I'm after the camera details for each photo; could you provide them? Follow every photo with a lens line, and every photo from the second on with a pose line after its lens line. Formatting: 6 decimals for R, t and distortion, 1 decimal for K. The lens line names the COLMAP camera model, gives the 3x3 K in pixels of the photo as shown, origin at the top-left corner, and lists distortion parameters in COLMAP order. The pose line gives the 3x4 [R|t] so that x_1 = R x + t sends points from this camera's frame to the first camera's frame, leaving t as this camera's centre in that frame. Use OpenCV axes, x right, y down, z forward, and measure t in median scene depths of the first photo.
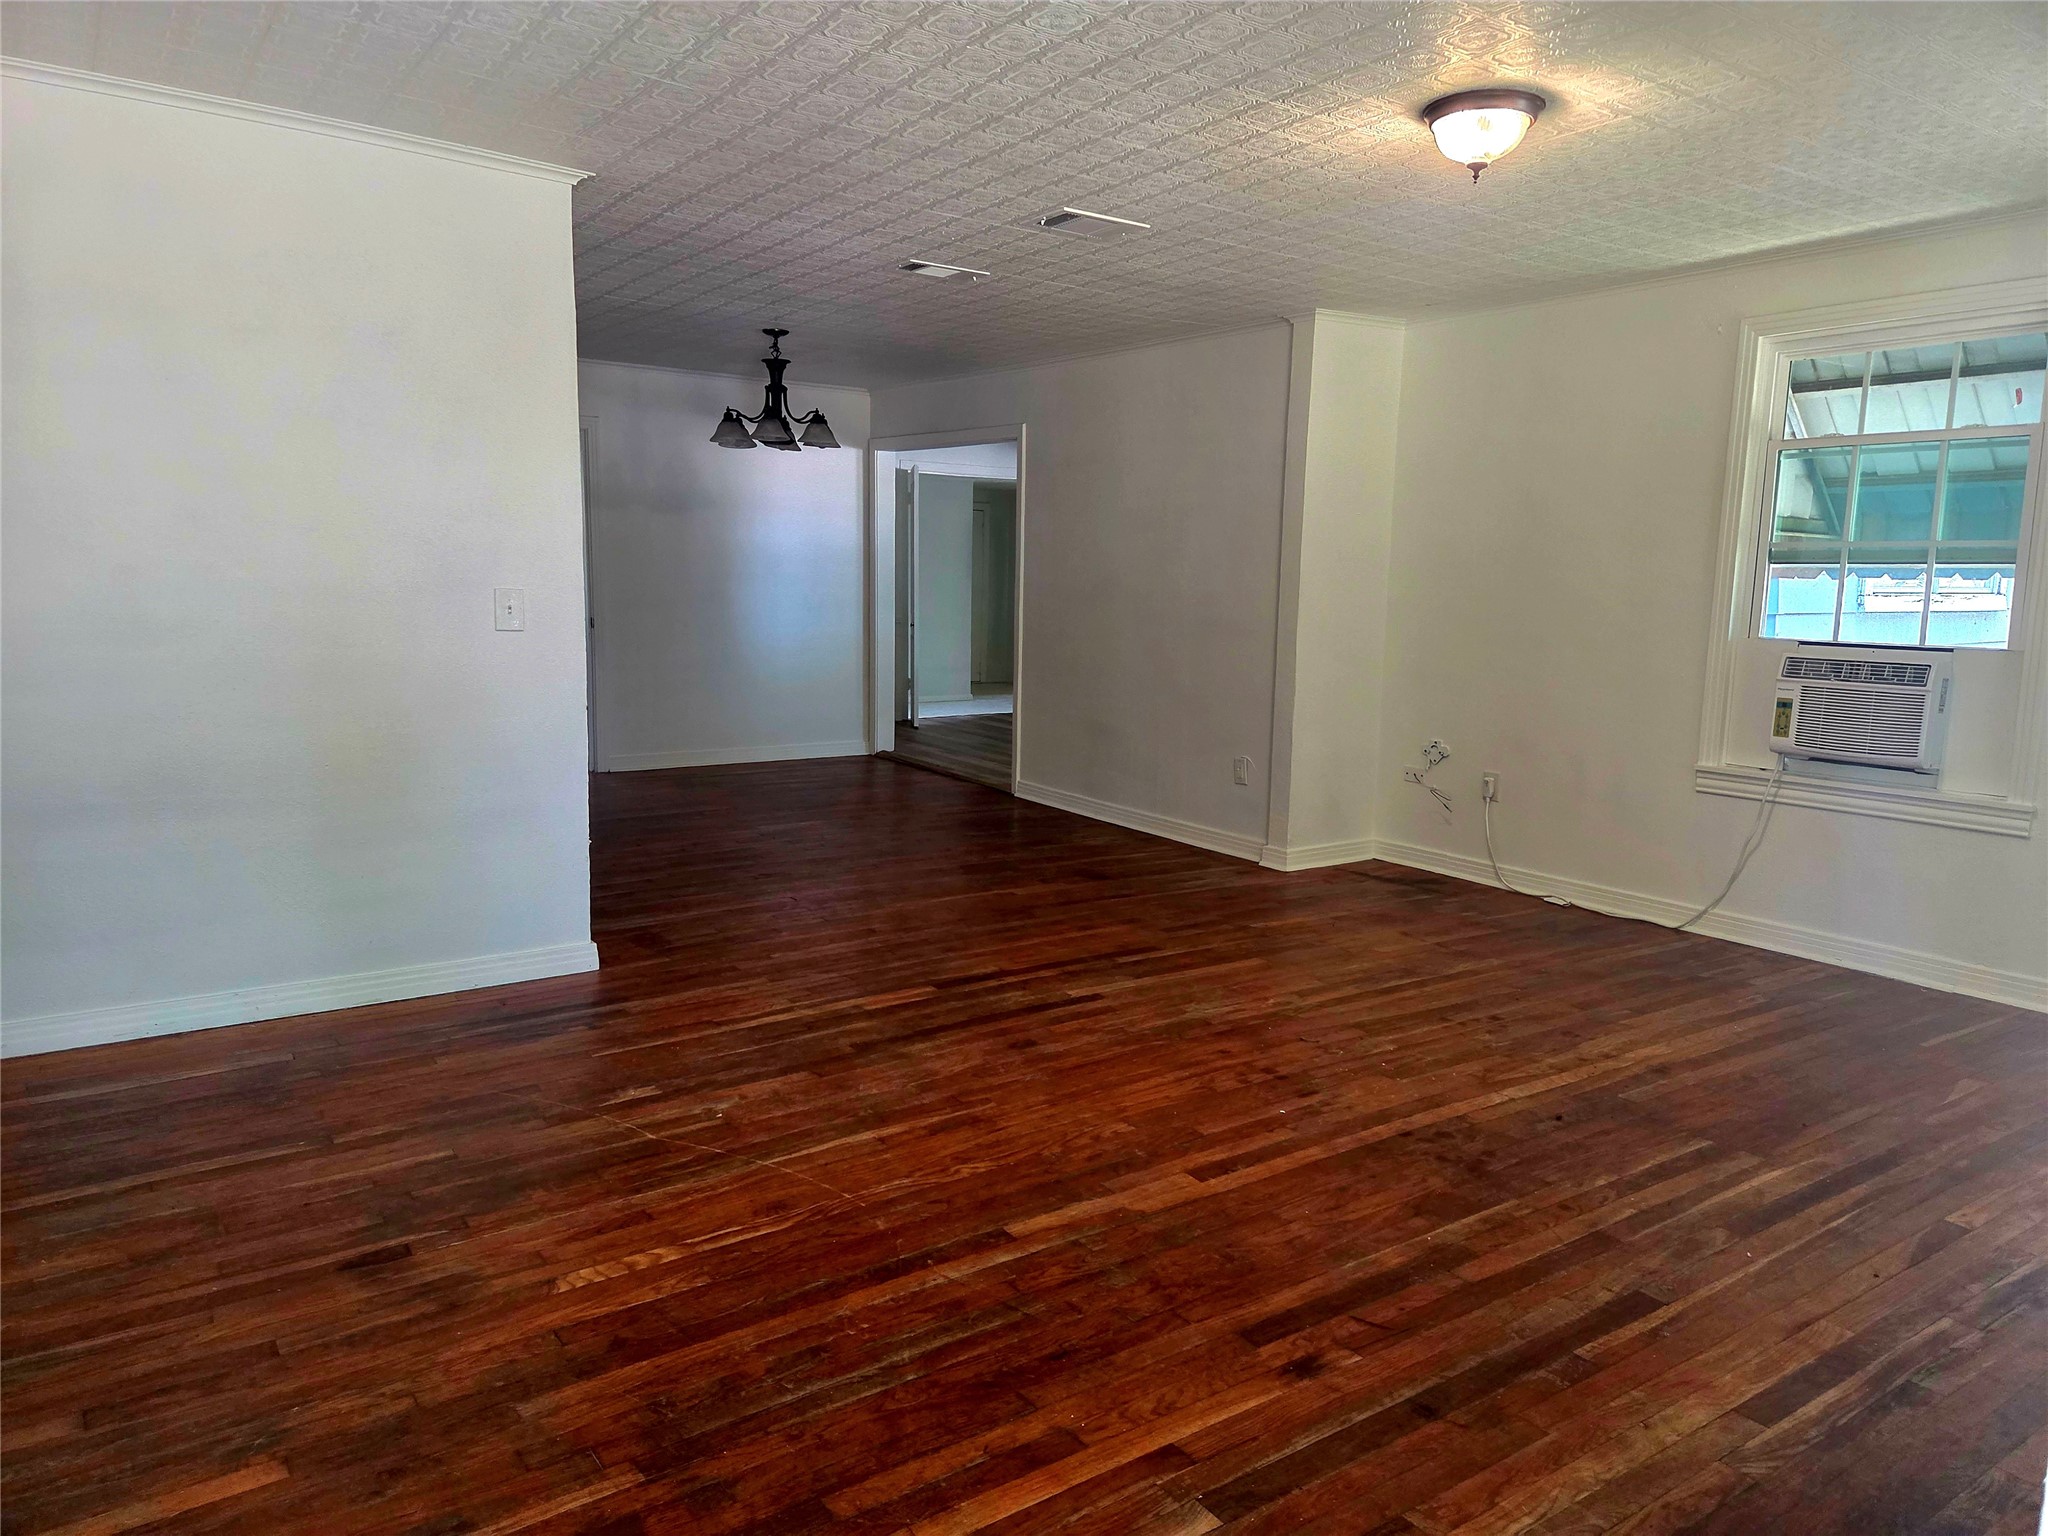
lens RADIAL K [[1387.4, 0, 1024.0], [0, 1387.4, 768.0], [0, 0, 1]] dist [0.042518, -0.031300]
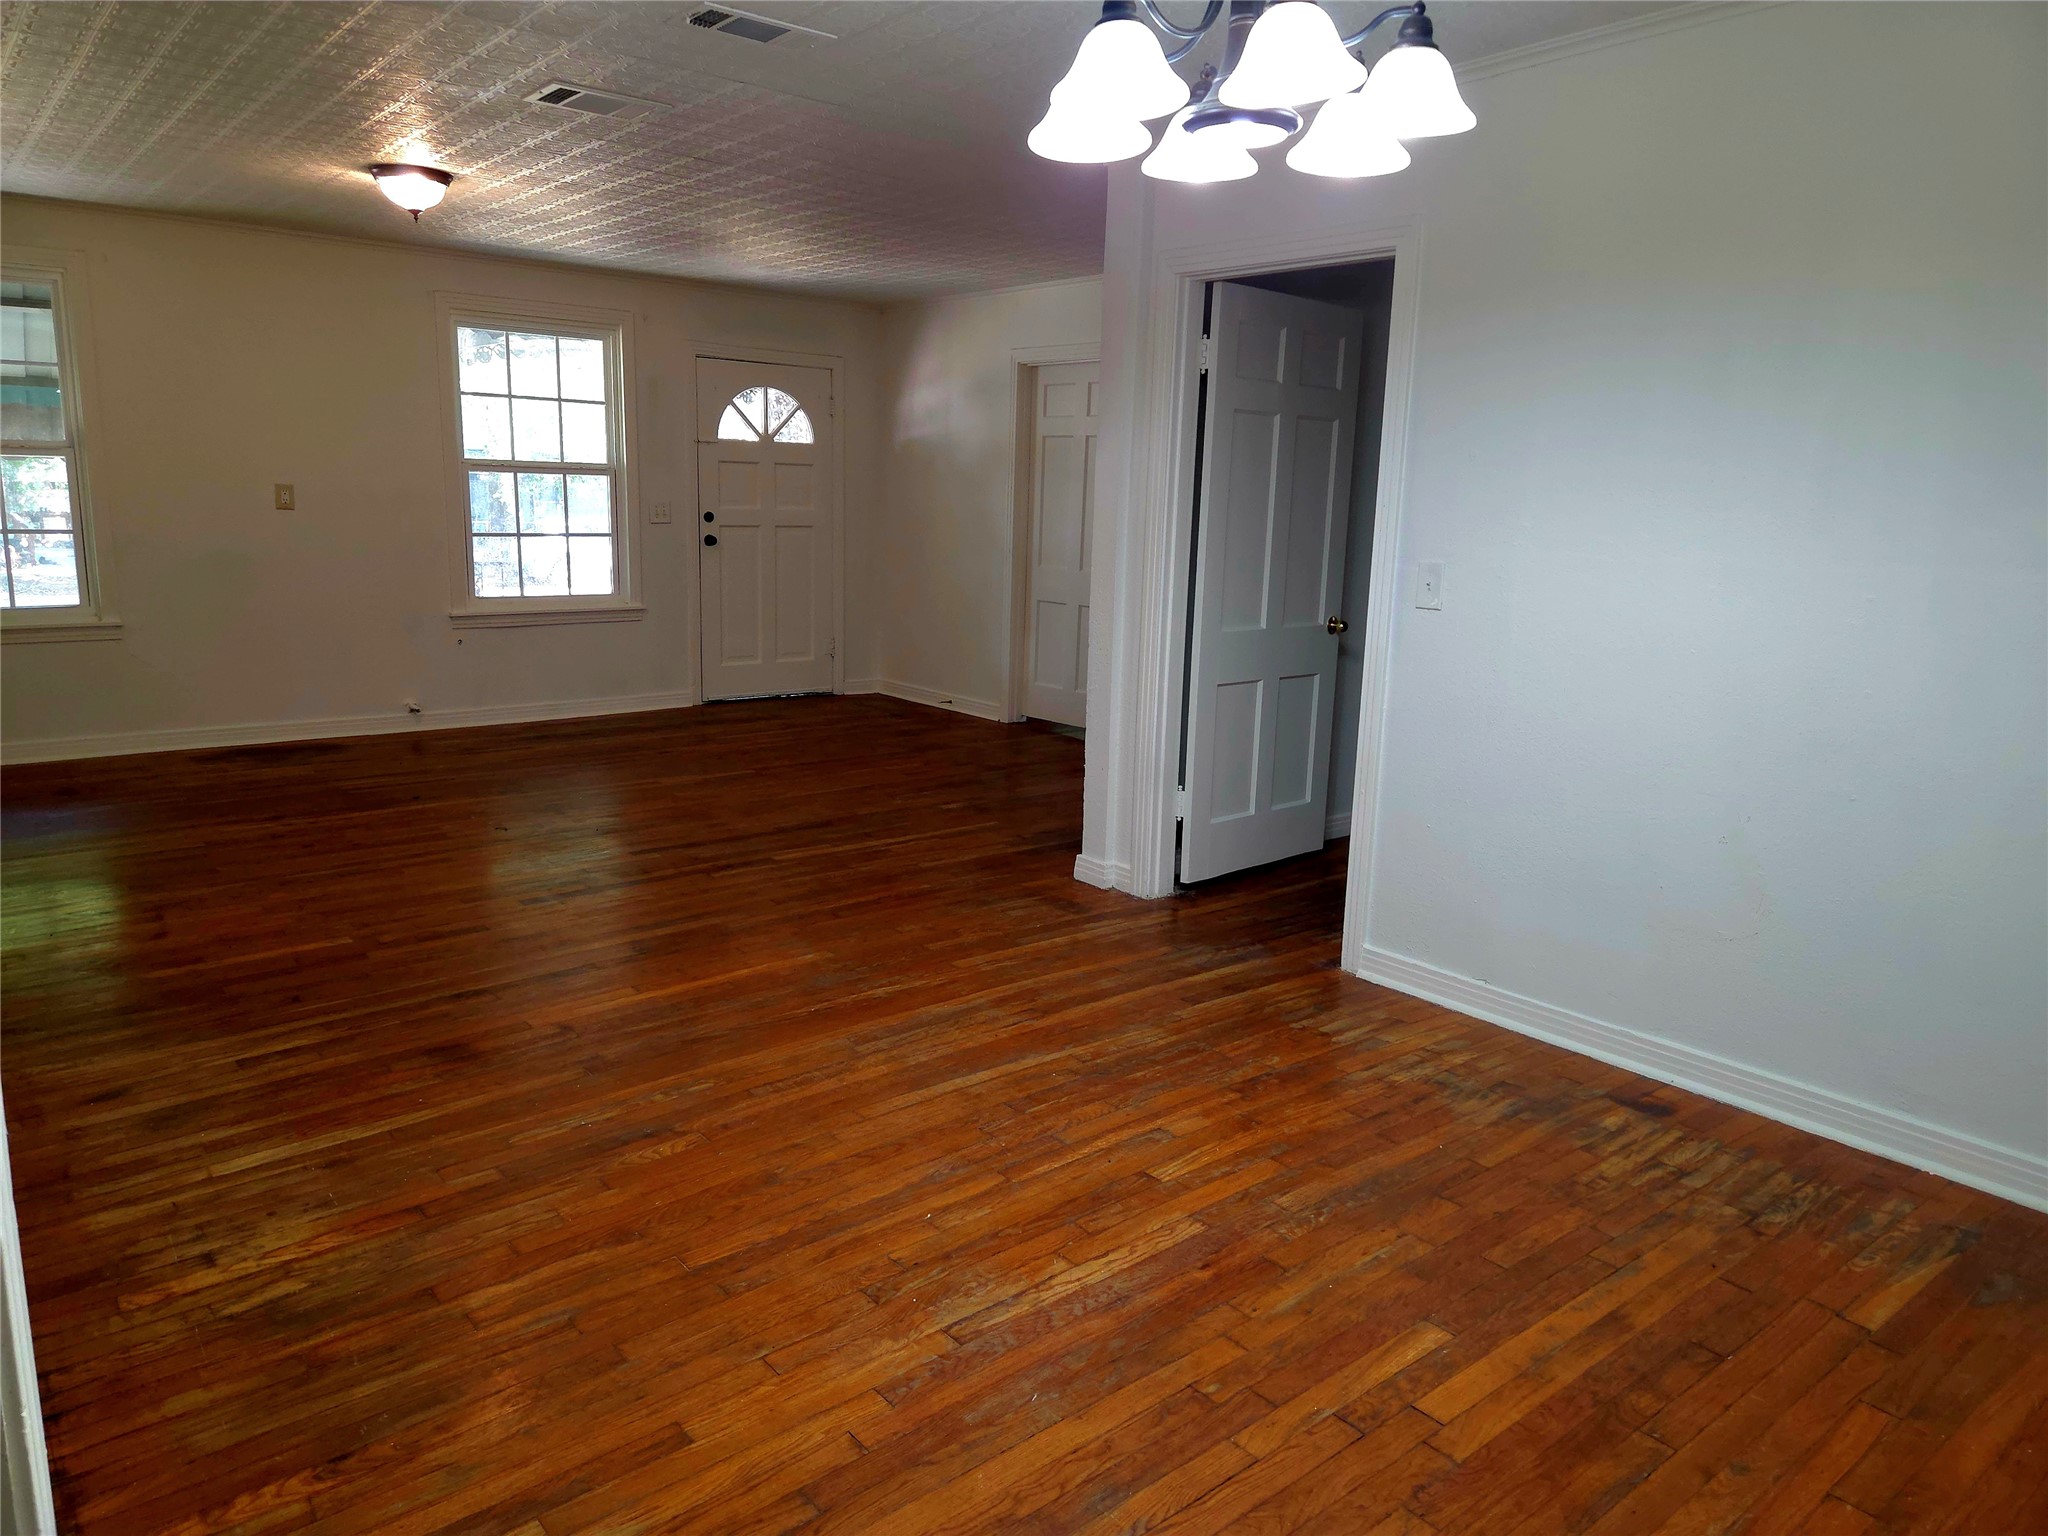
lens RADIAL K [[1387.4, 0, 1024.0], [0, 1387.4, 768.0], [0, 0, 1]] dist [0.042518, -0.031300]
pose [[-0.996003, -0.033521, -0.082795, -0.181445], [-0.059007, 0.942785, 0.328139, -0.322692], [0.067058, 0.331713, -0.940994, 2.156722]]
